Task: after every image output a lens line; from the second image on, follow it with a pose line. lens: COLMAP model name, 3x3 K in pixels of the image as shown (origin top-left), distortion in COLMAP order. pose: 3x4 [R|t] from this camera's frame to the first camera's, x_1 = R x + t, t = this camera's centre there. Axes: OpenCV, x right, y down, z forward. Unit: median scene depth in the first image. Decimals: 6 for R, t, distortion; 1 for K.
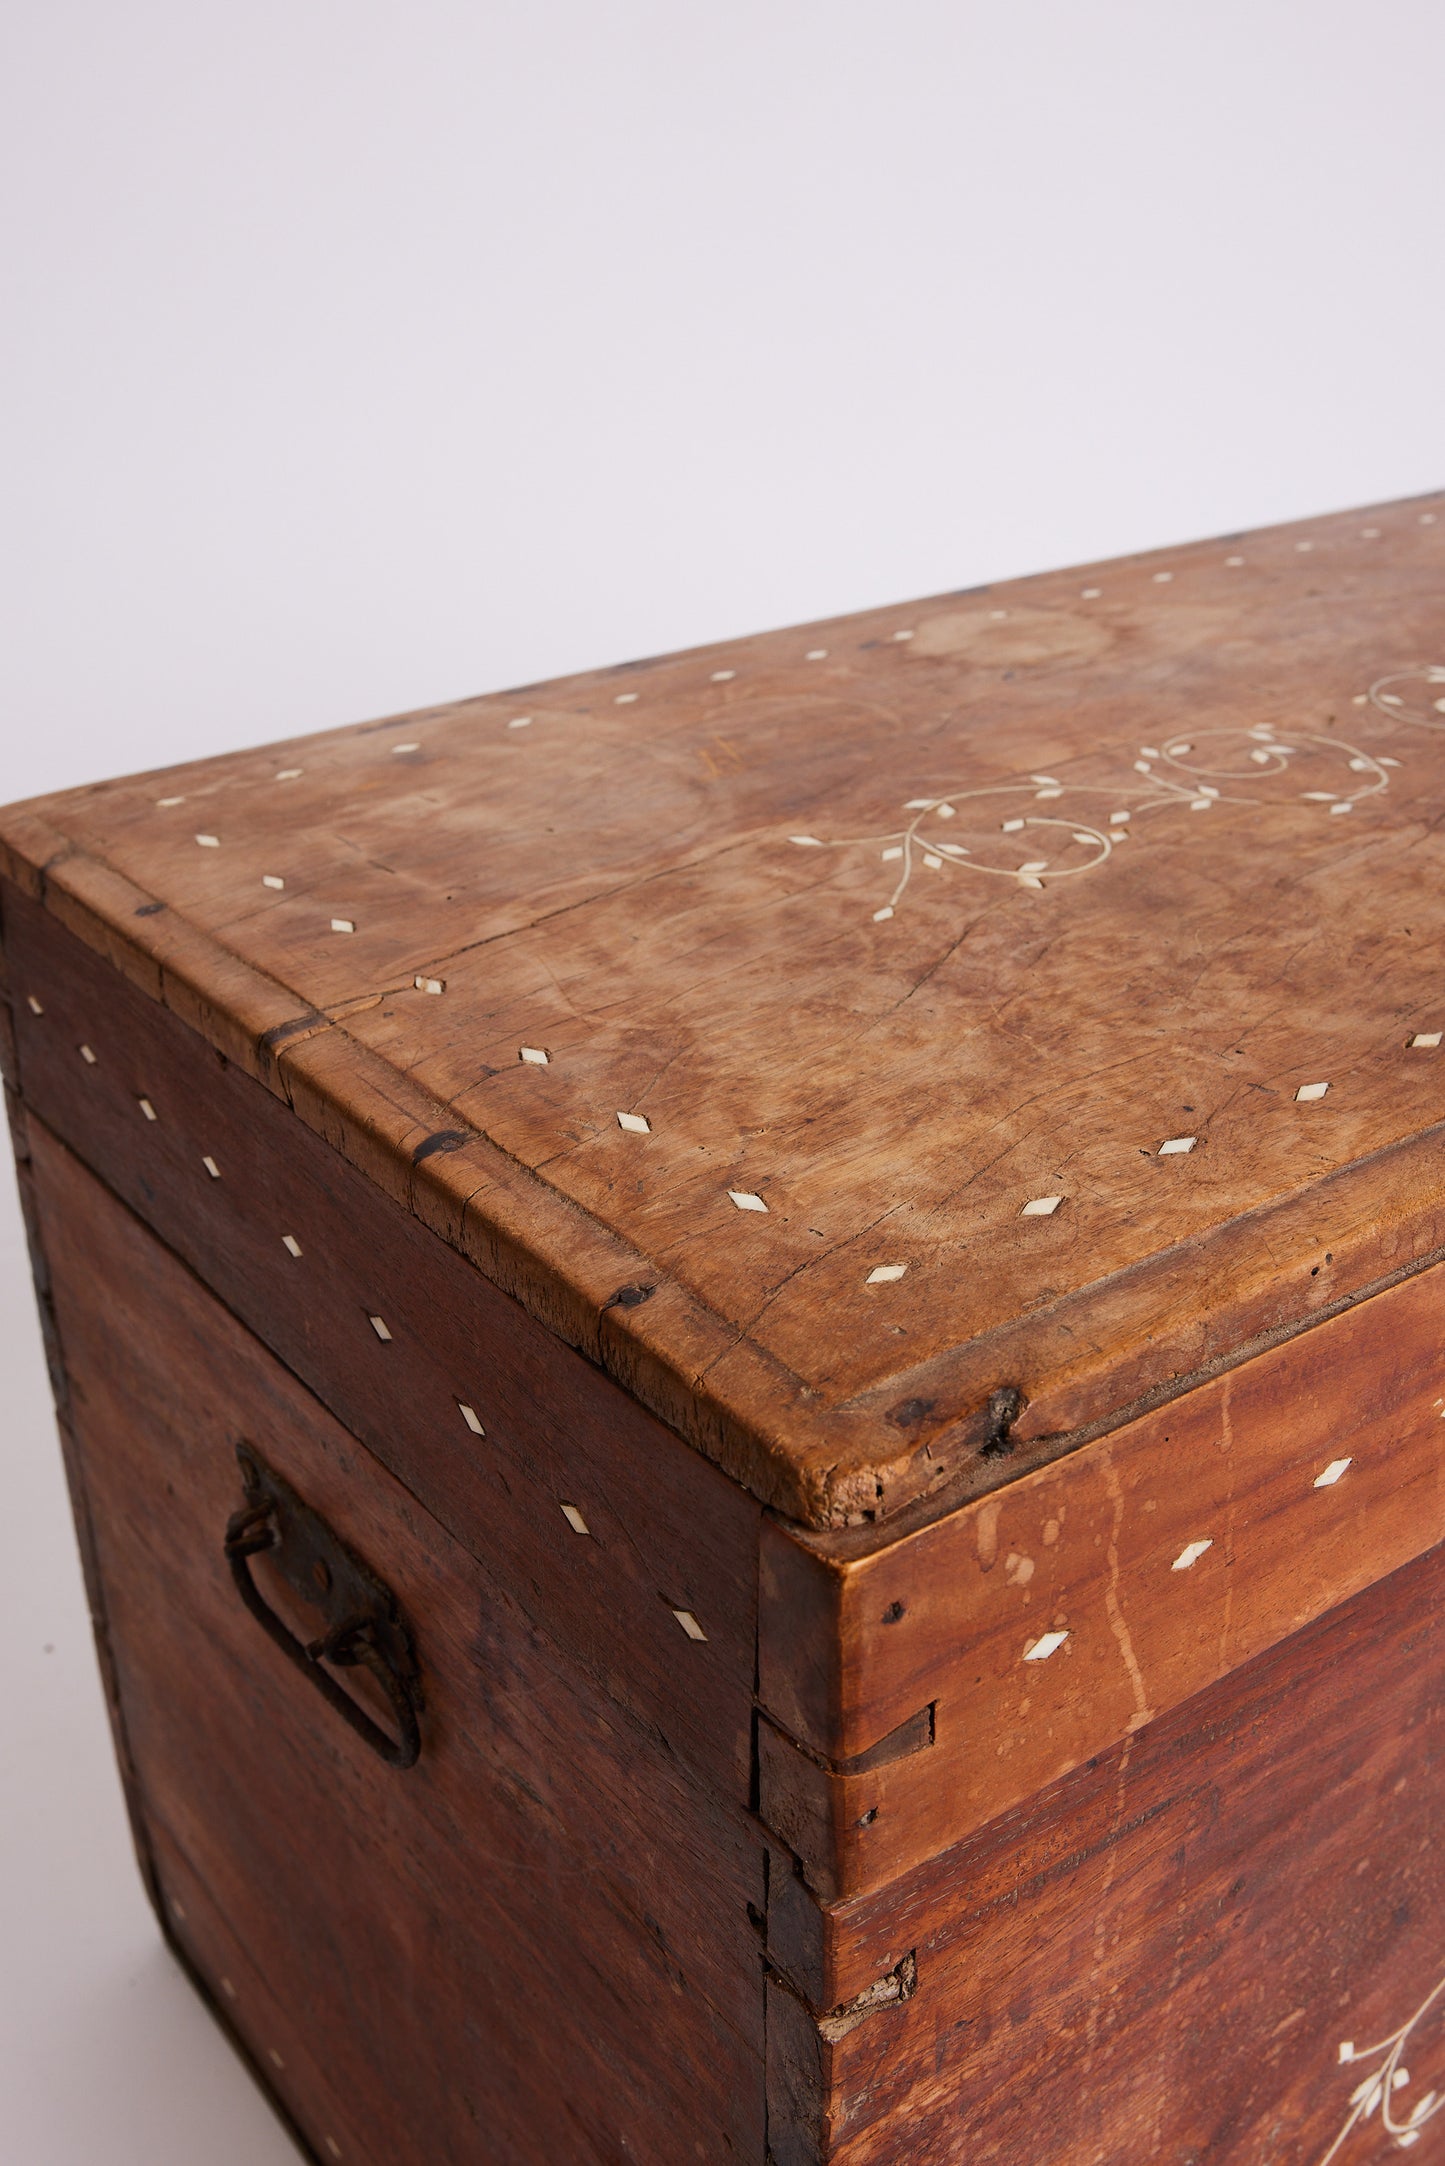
lens RADIAL K [[2368.9, 0, 735.8], [0, 2368.9, 1094.6], [0, 0, 1]] dist [-0.056156, 0.000000]
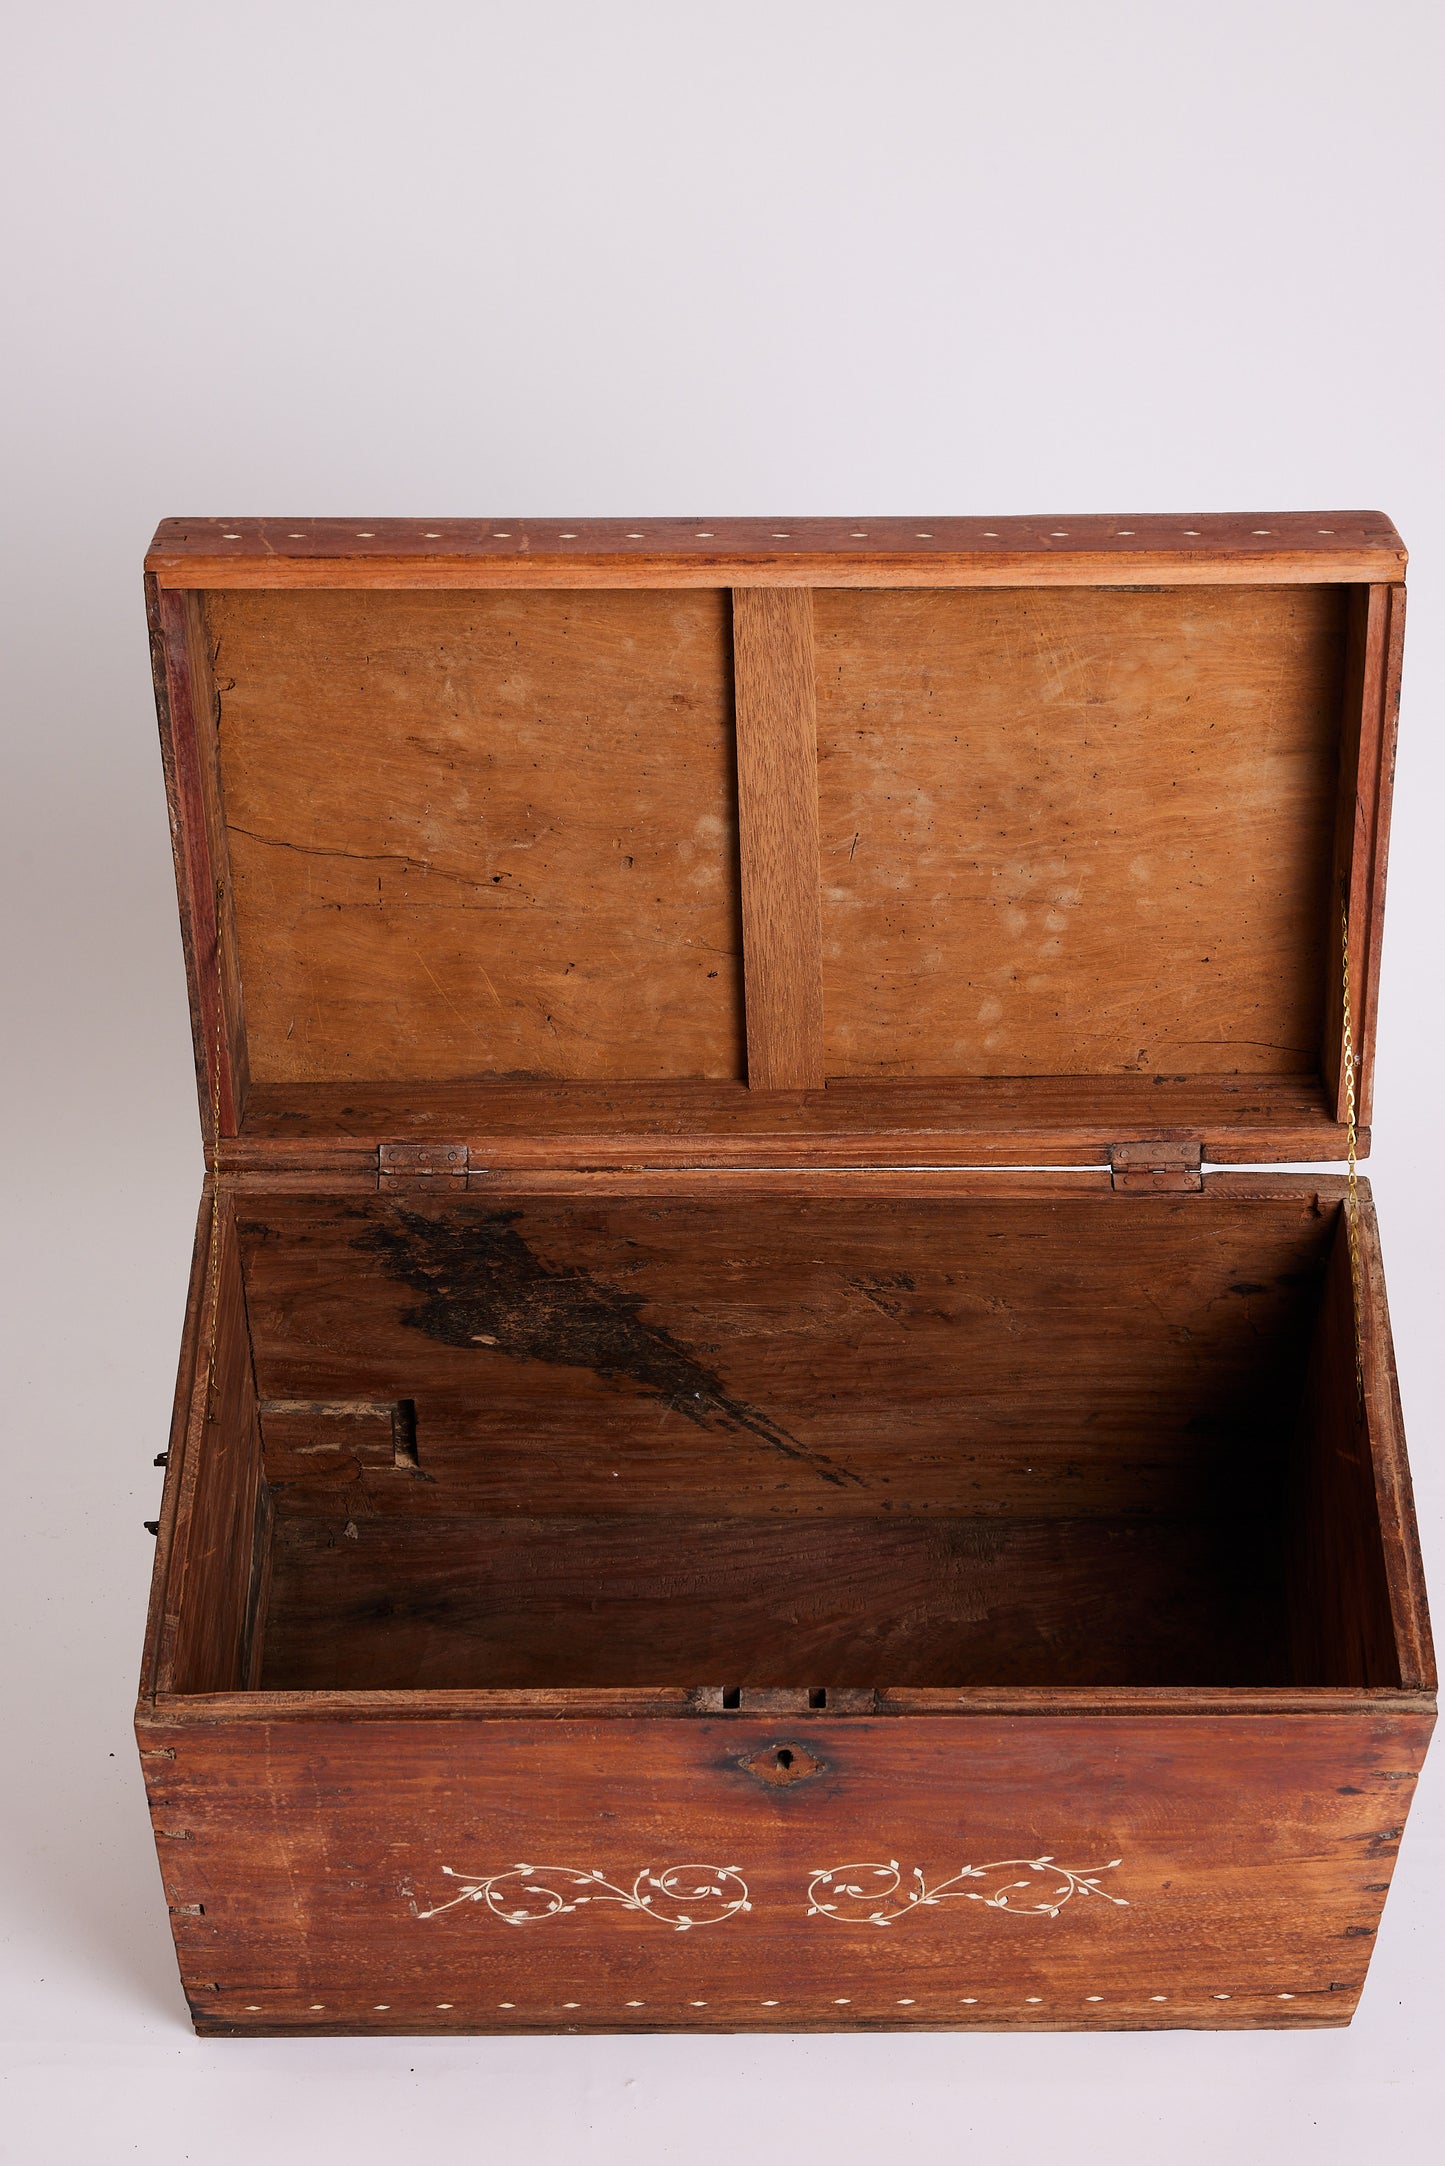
lens RADIAL K [[4069.3, 0, 713.7], [0, 4069.3, 1080.6], [0, 0, 1]] dist [-0.064672, 0.000000]
pose [[0.801820, 0.455811, -0.386421, 1.791254], [-0.286750, 0.860832, 0.420407, -2.200434], [0.524270, -0.226285, 0.820936, -2.171616]]
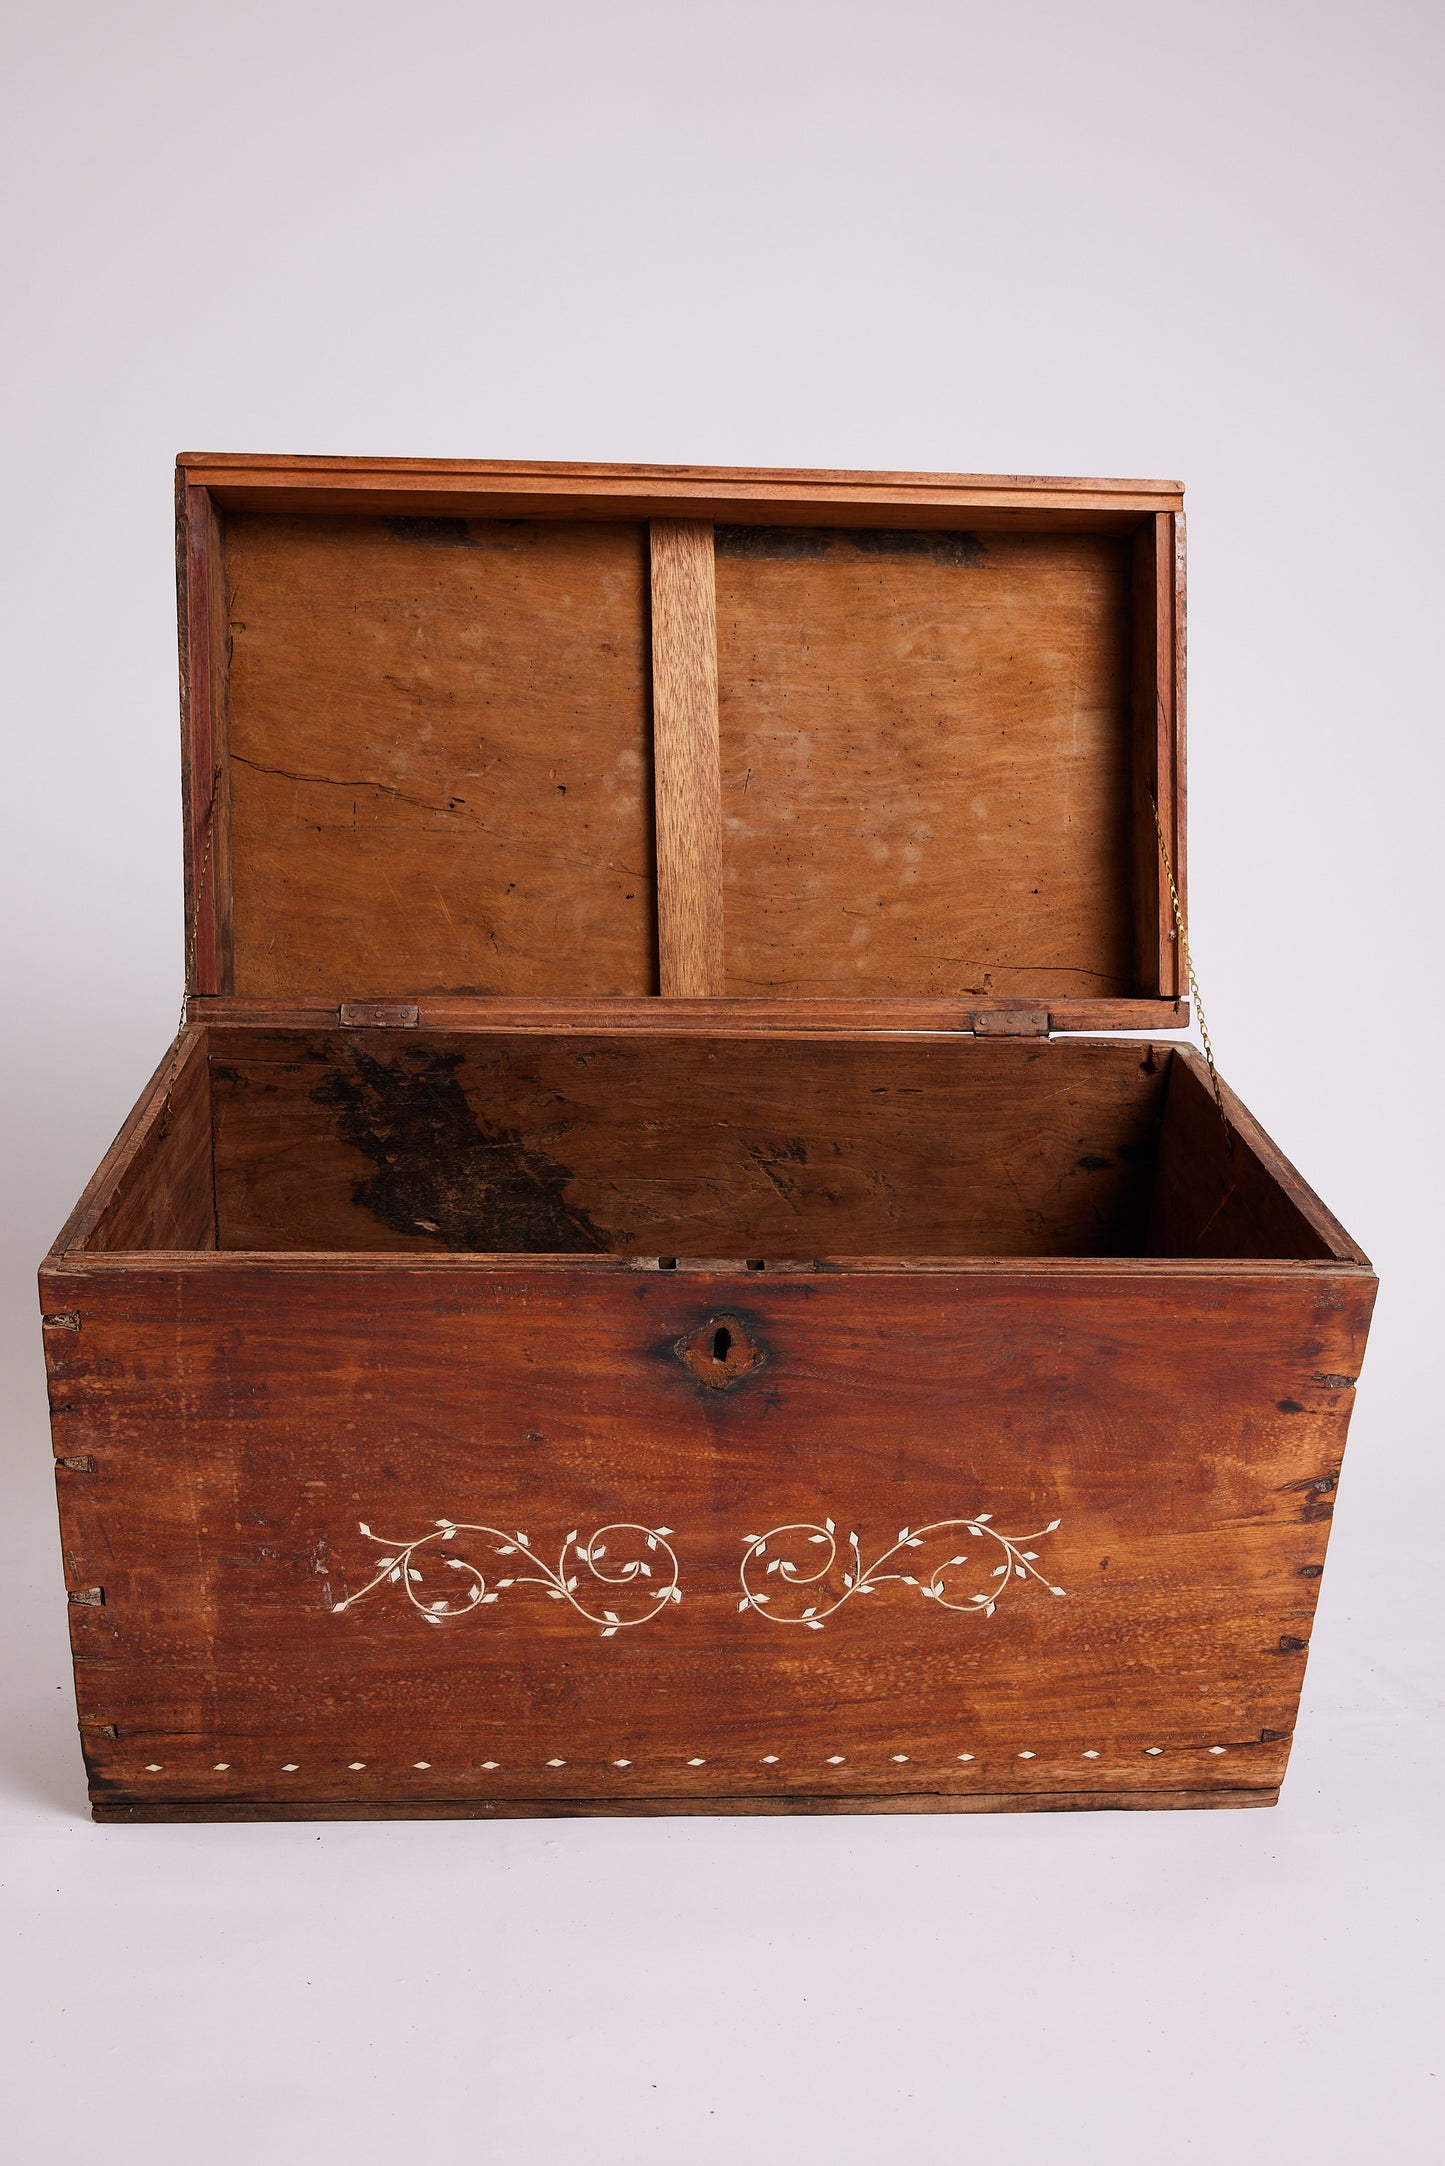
lens RADIAL K [[2078.4, 0, 717.1], [0, 2078.4, 1093.8], [0, 0, 1]] dist [-0.062807, 0.000000]
pose [[0.836103, 0.234876, -0.495746, 1.512720], [-0.294174, 0.954748, -0.043797, -0.008375], [0.463026, 0.182455, 0.867362, -0.695682]]
